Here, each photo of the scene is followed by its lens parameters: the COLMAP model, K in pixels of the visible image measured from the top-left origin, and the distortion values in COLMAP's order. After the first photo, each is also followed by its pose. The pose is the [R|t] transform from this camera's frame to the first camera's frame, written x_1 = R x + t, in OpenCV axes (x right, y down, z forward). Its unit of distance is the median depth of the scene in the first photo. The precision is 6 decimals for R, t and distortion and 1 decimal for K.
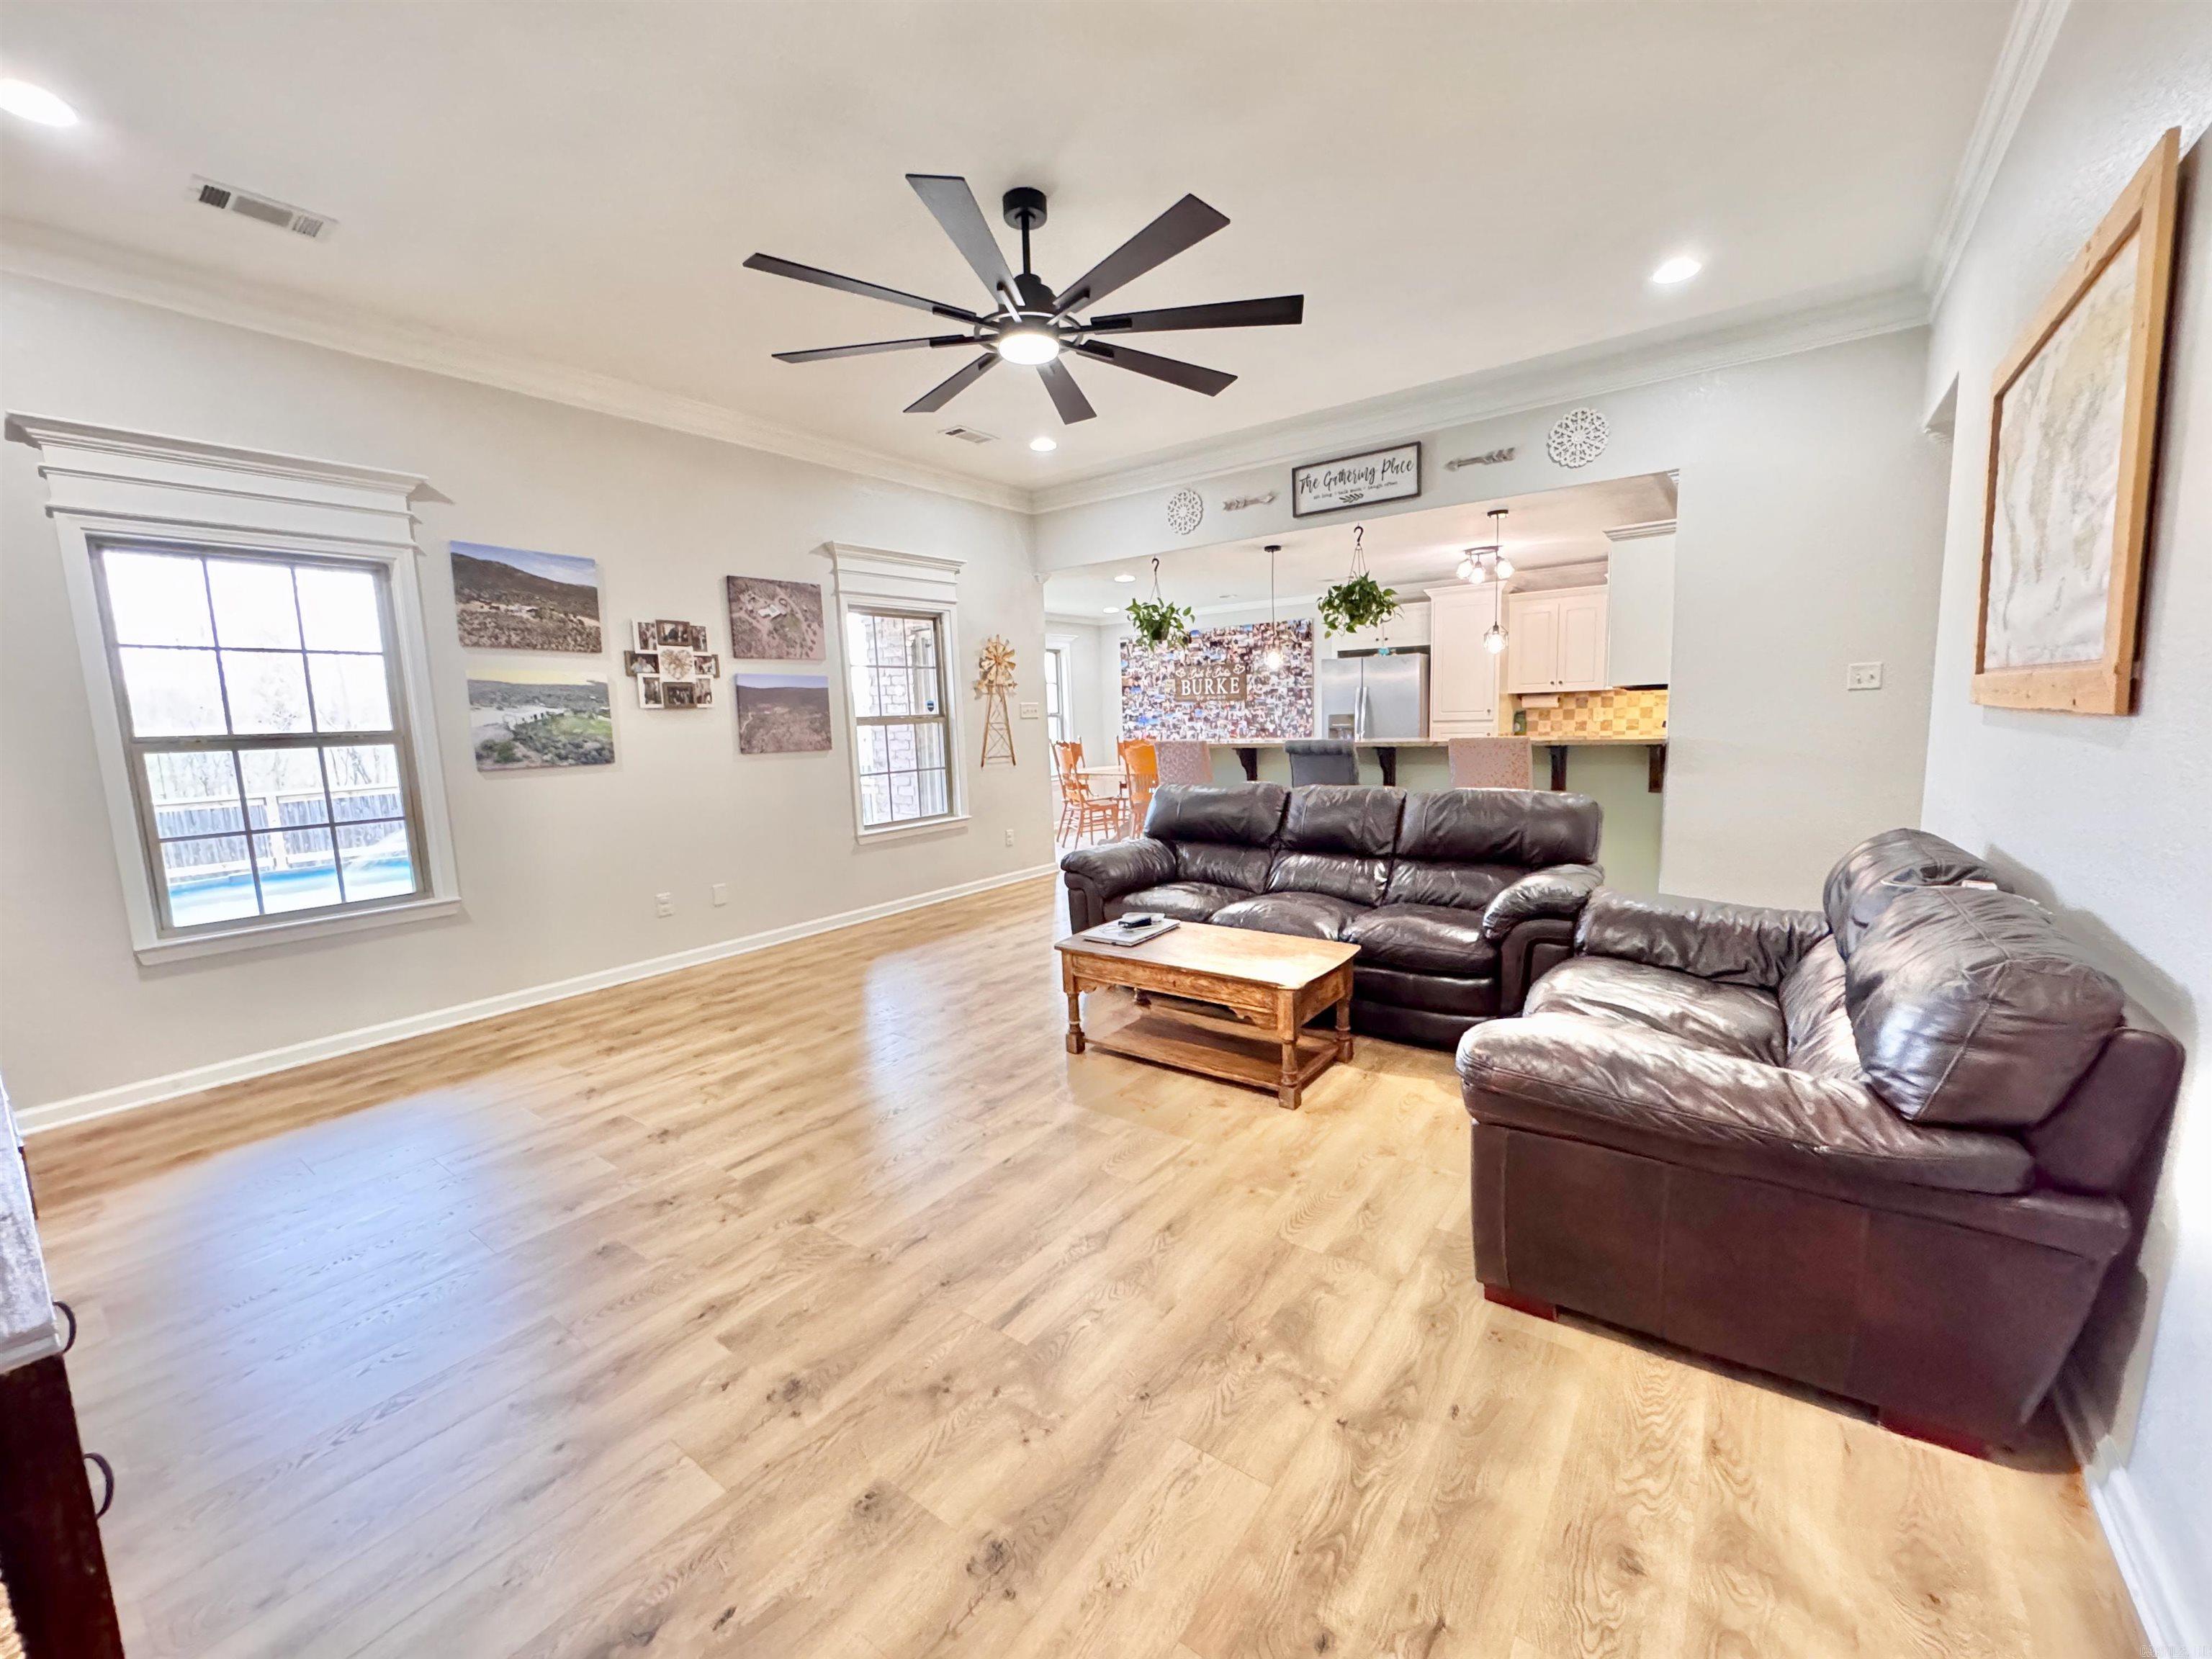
lens RADIAL K [[881.7, 0, 1106.0], [0, 881.7, 829.5], [0, 0, 1]] dist [-0.000890, 0.000057]
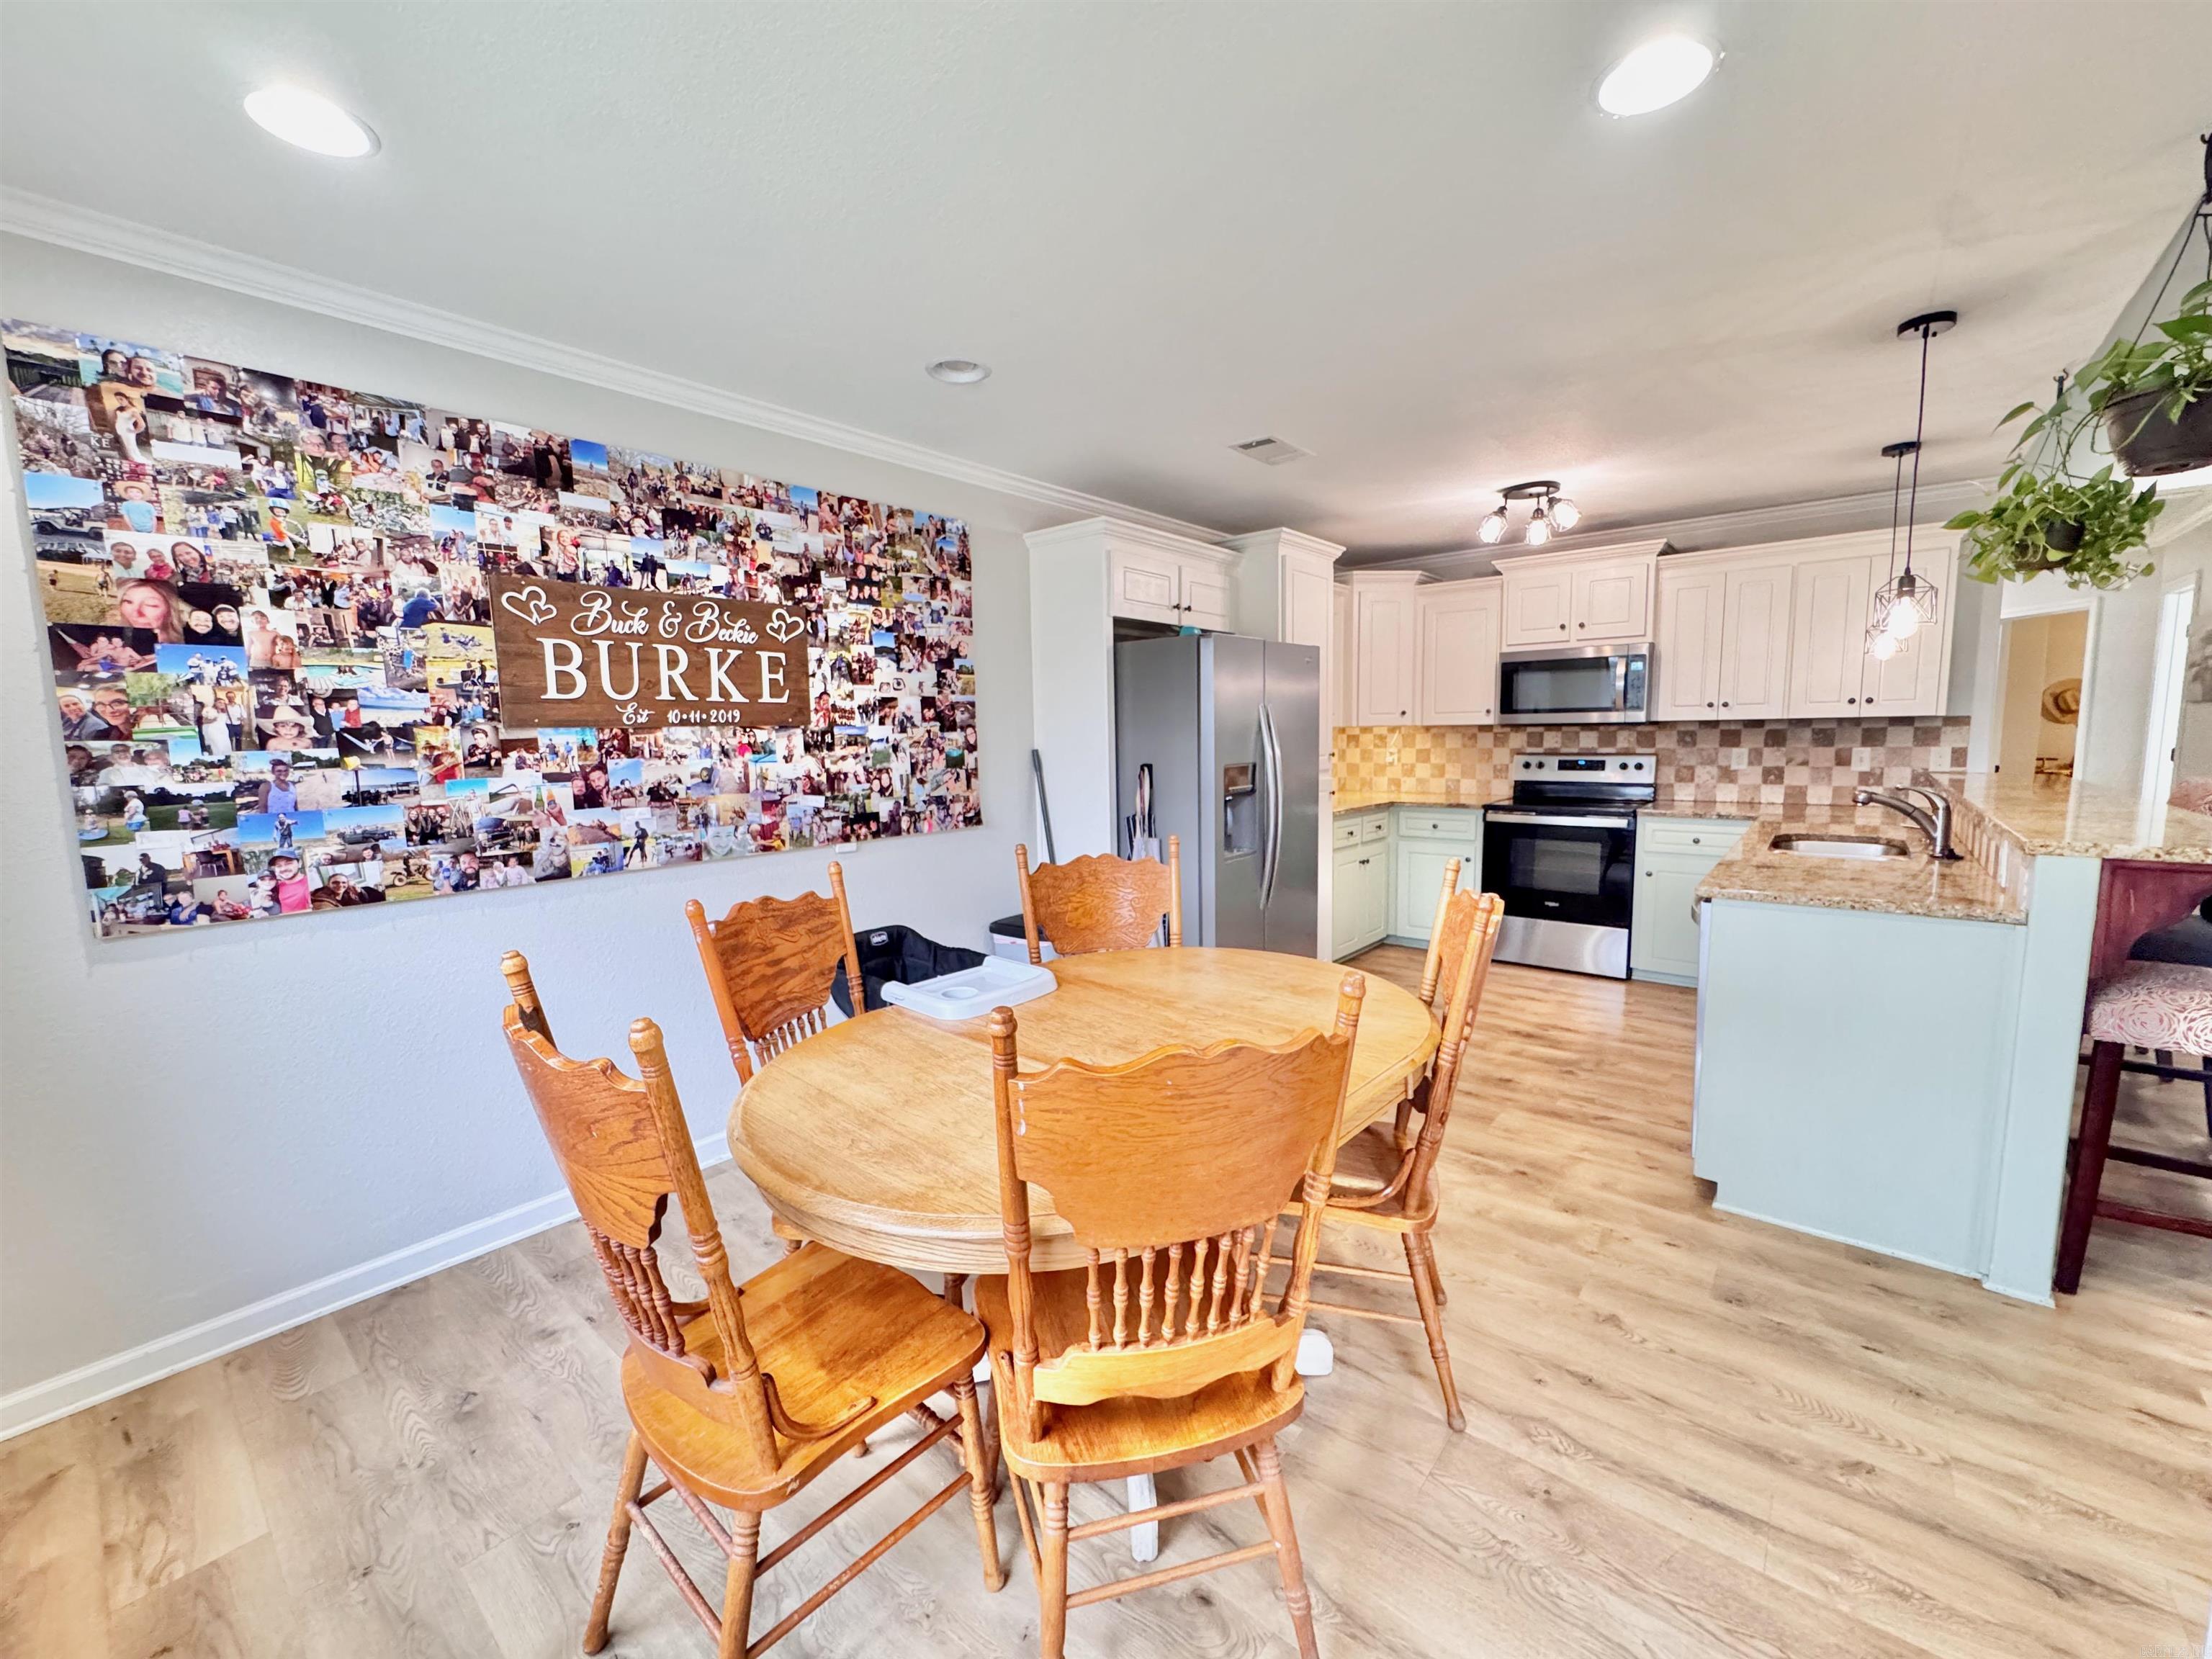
lens RADIAL K [[897.5, 0, 1108.0], [0, 897.5, 827.0], [0, 0, 1]] dist [-0.000741, -0.000191]
pose [[0.053441, -0.073852, 0.995836, -0.283355], [0.150286, 0.986497, 0.065094, -0.212912], [-0.987197, 0.146182, 0.063818, 1.603842]]
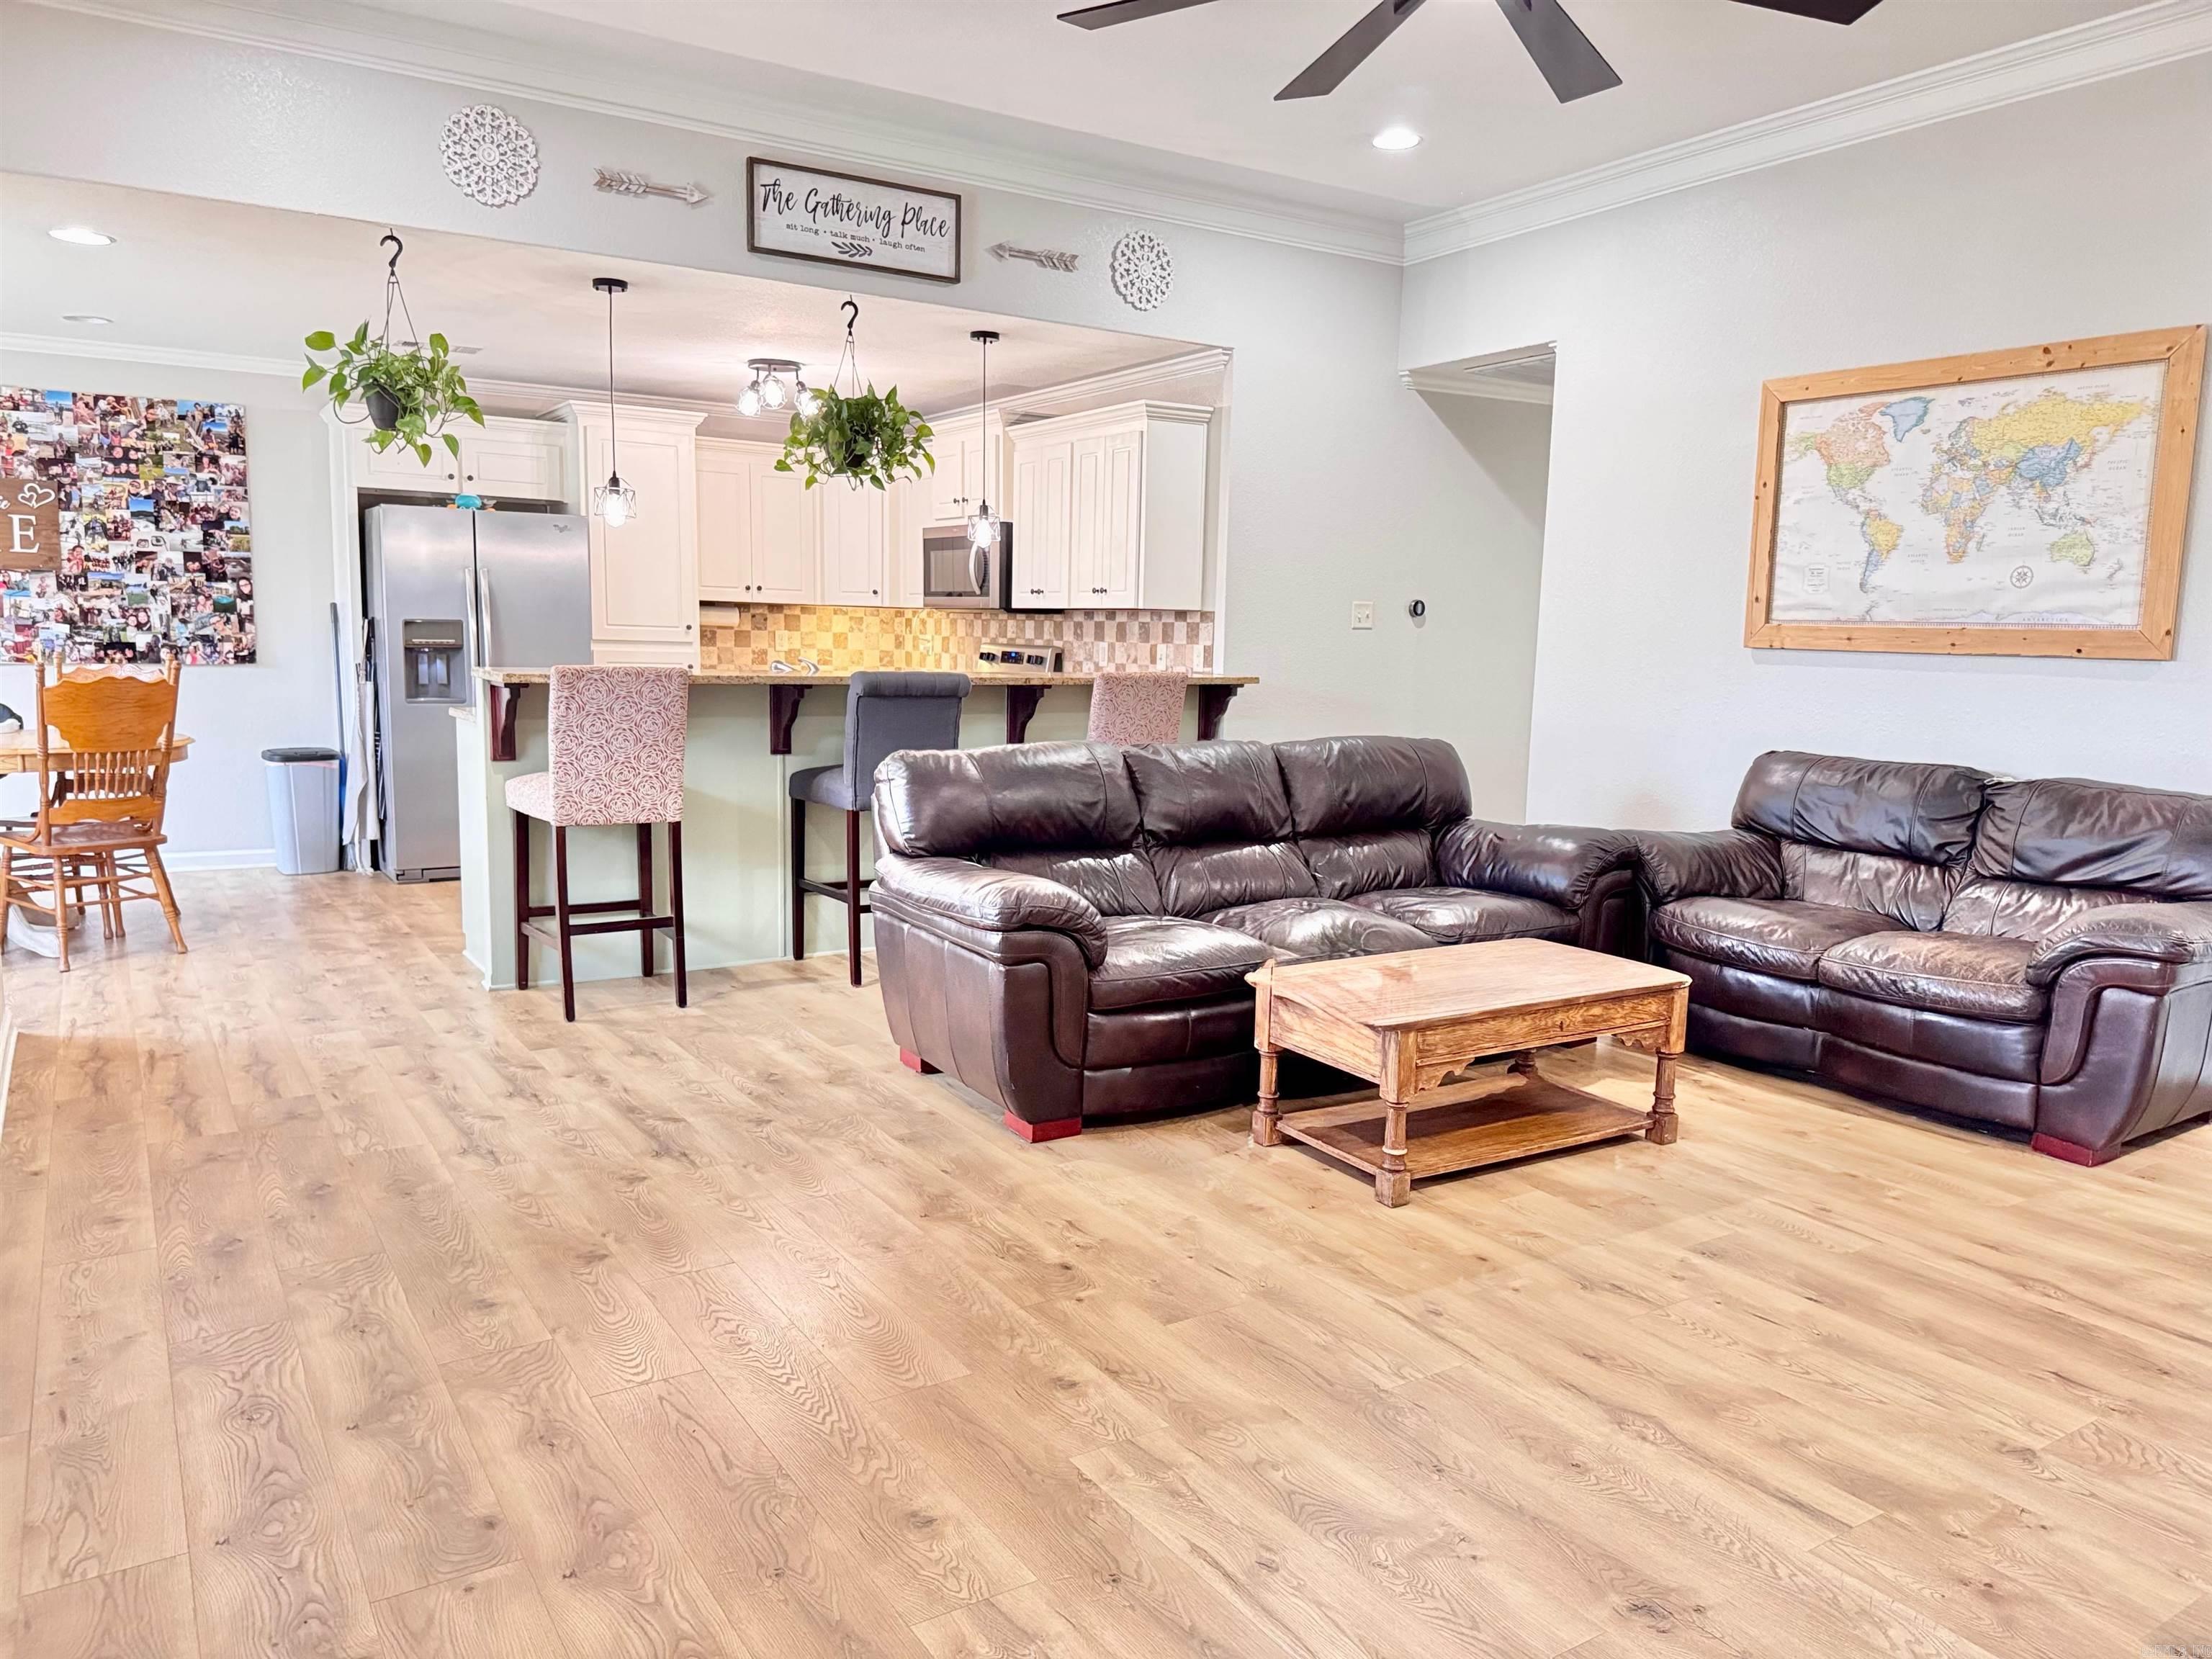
lens RADIAL K [[1549.2, 0, 1097.2], [0, 1549.2, 831.9], [0, 0, 1]] dist [0.054169, -0.063600]
pose [[0.354521, -0.081445, 0.931494, -0.665414], [0.087759, 0.994700, 0.053570, -0.039988], [-0.930921, 0.062756, 0.359790, 0.525166]]
